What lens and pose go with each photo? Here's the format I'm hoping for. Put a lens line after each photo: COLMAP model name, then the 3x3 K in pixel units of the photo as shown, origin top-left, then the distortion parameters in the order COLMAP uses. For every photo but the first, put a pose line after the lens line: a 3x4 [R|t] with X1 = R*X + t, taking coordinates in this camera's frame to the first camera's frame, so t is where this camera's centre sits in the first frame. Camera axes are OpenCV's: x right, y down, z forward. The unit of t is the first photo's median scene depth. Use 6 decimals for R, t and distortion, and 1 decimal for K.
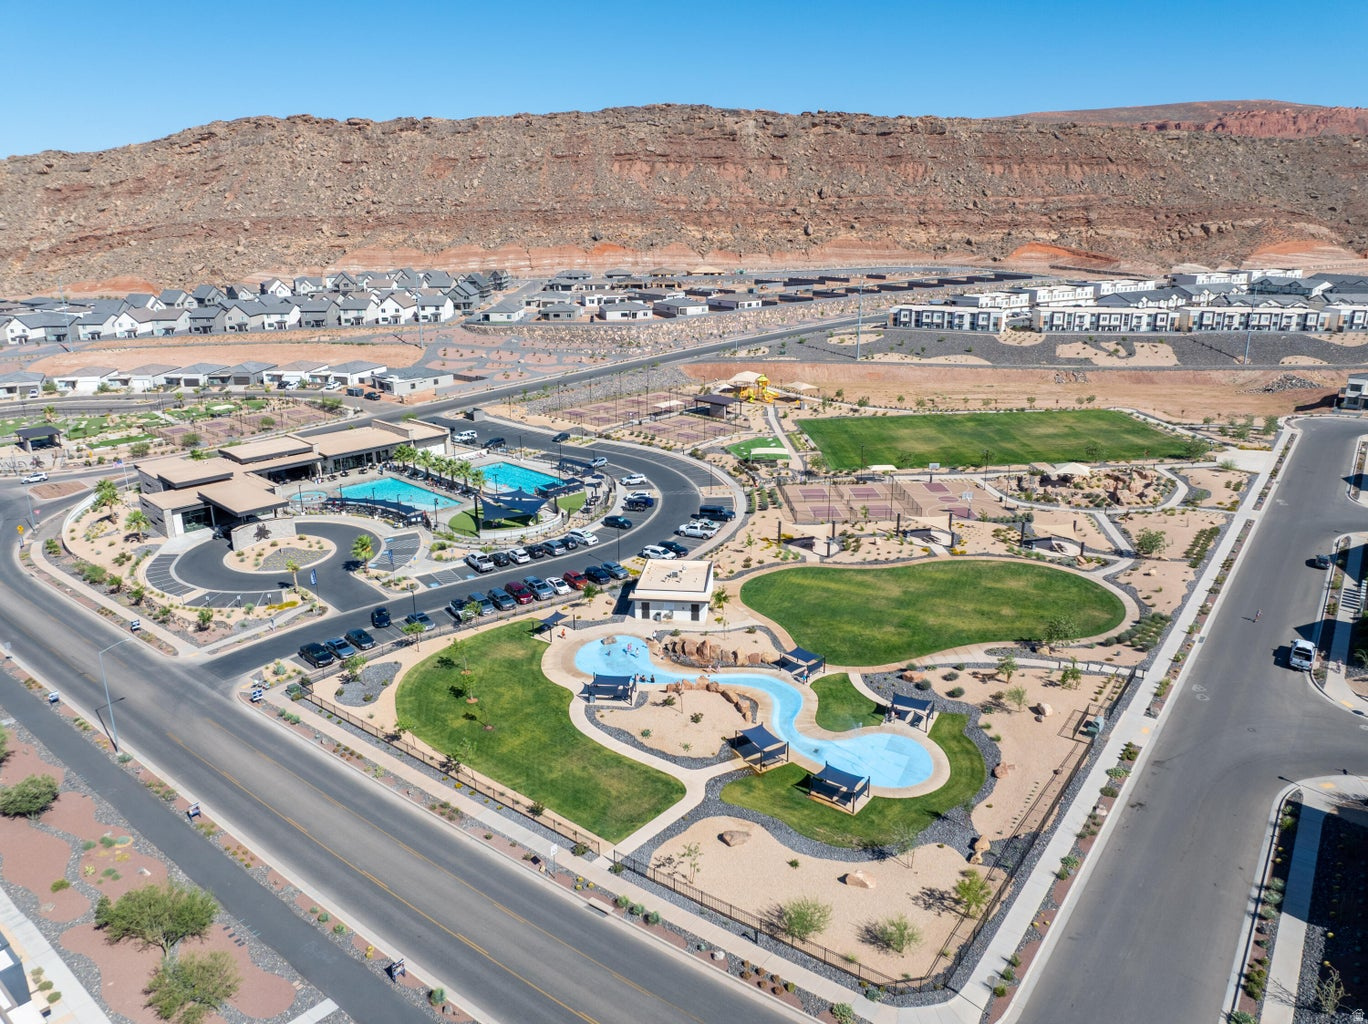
lens RADIAL K [[963.6, 0, 684.0], [0, 963.6, 512.0], [0, 0, 1]] dist [-0.052002, 0.029480]
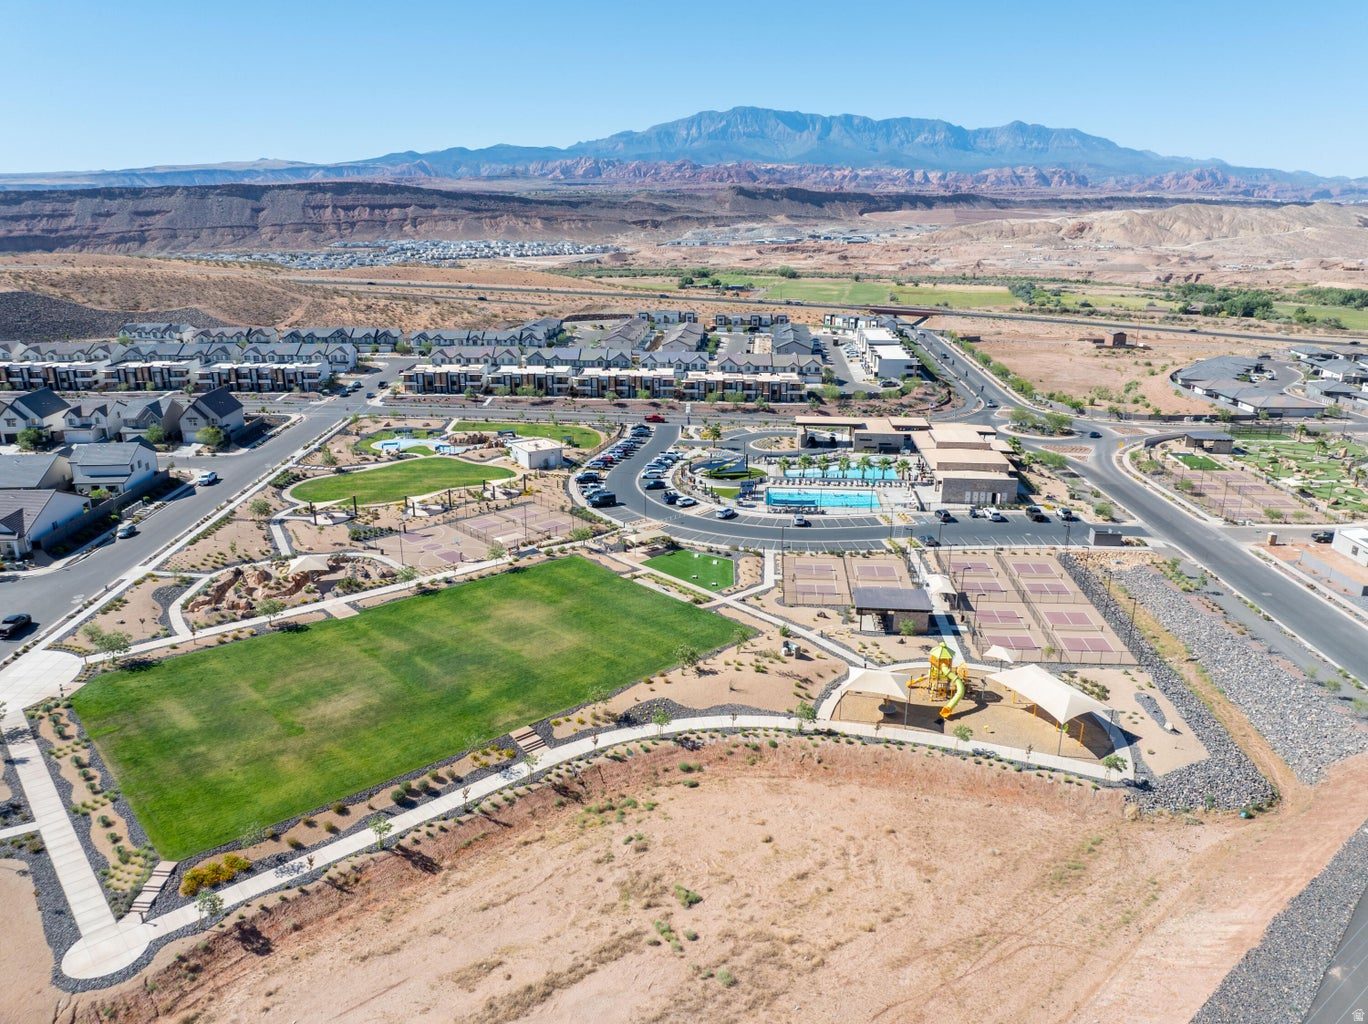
lens RADIAL K [[957.8, 0, 684.0], [0, 957.8, 512.0], [0, 0, 1]] dist [-0.034482, -0.000341]
pose [[-0.776403, 0.196258, -0.598900, 0.253917], [-0.186586, 0.836099, 0.515873, -0.235070], [0.601984, 0.512271, -0.612531, 0.668832]]
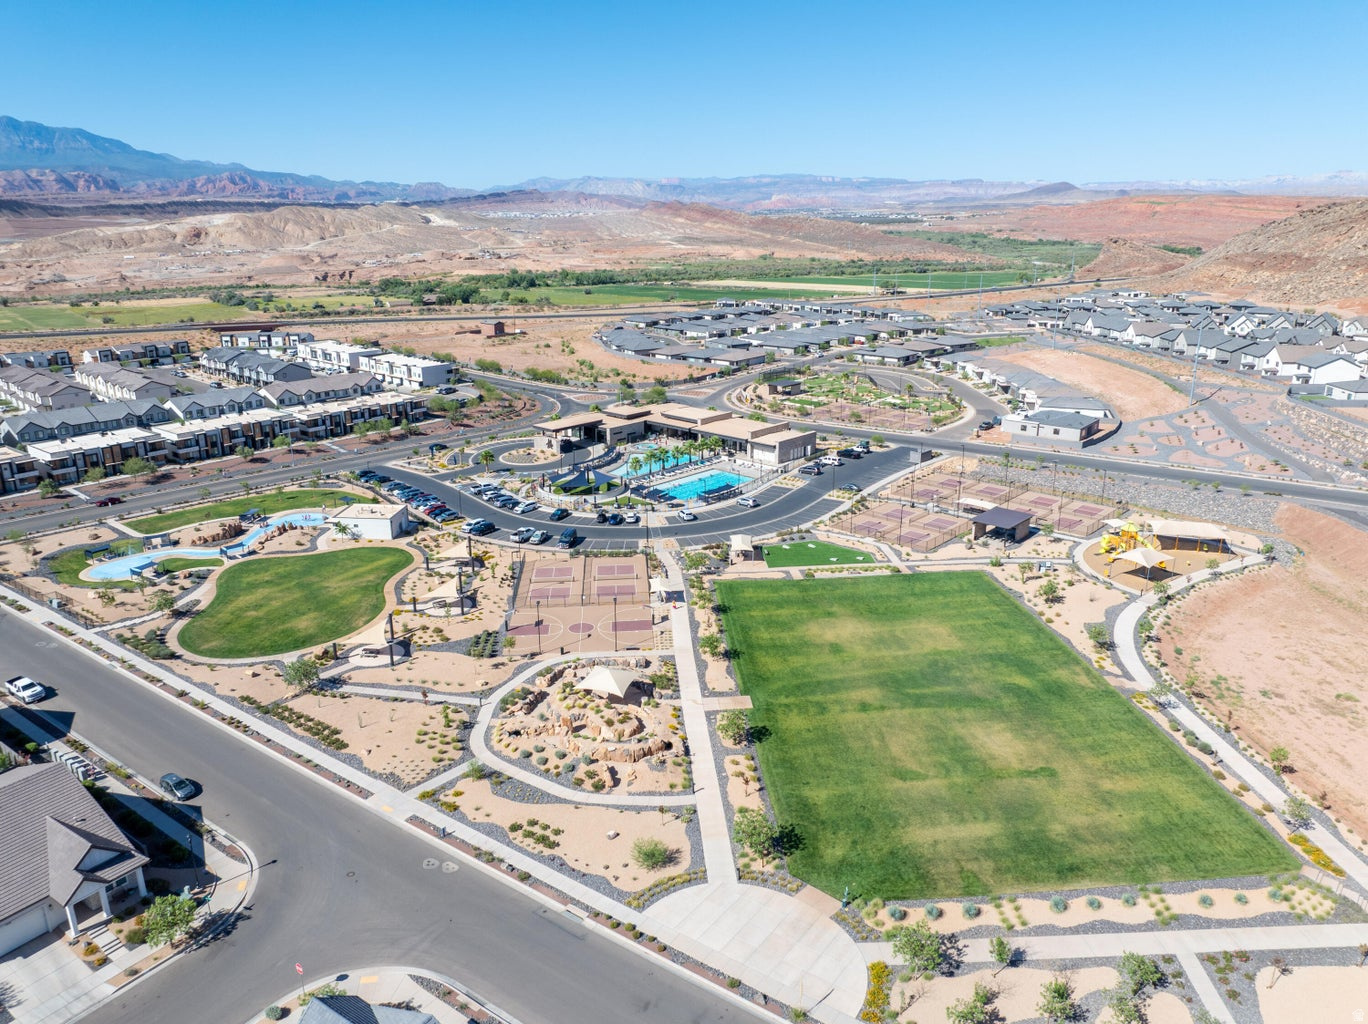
lens RADIAL K [[963.6, 0, 684.0], [0, 963.6, 512.0], [0, 0, 1]] dist [-0.052002, 0.029480]
pose [[0.014963, 0.305976, -0.951922, 0.389554], [-0.297186, 0.910366, 0.287947, -0.138779], [0.954702, 0.278589, 0.104554, 0.367203]]
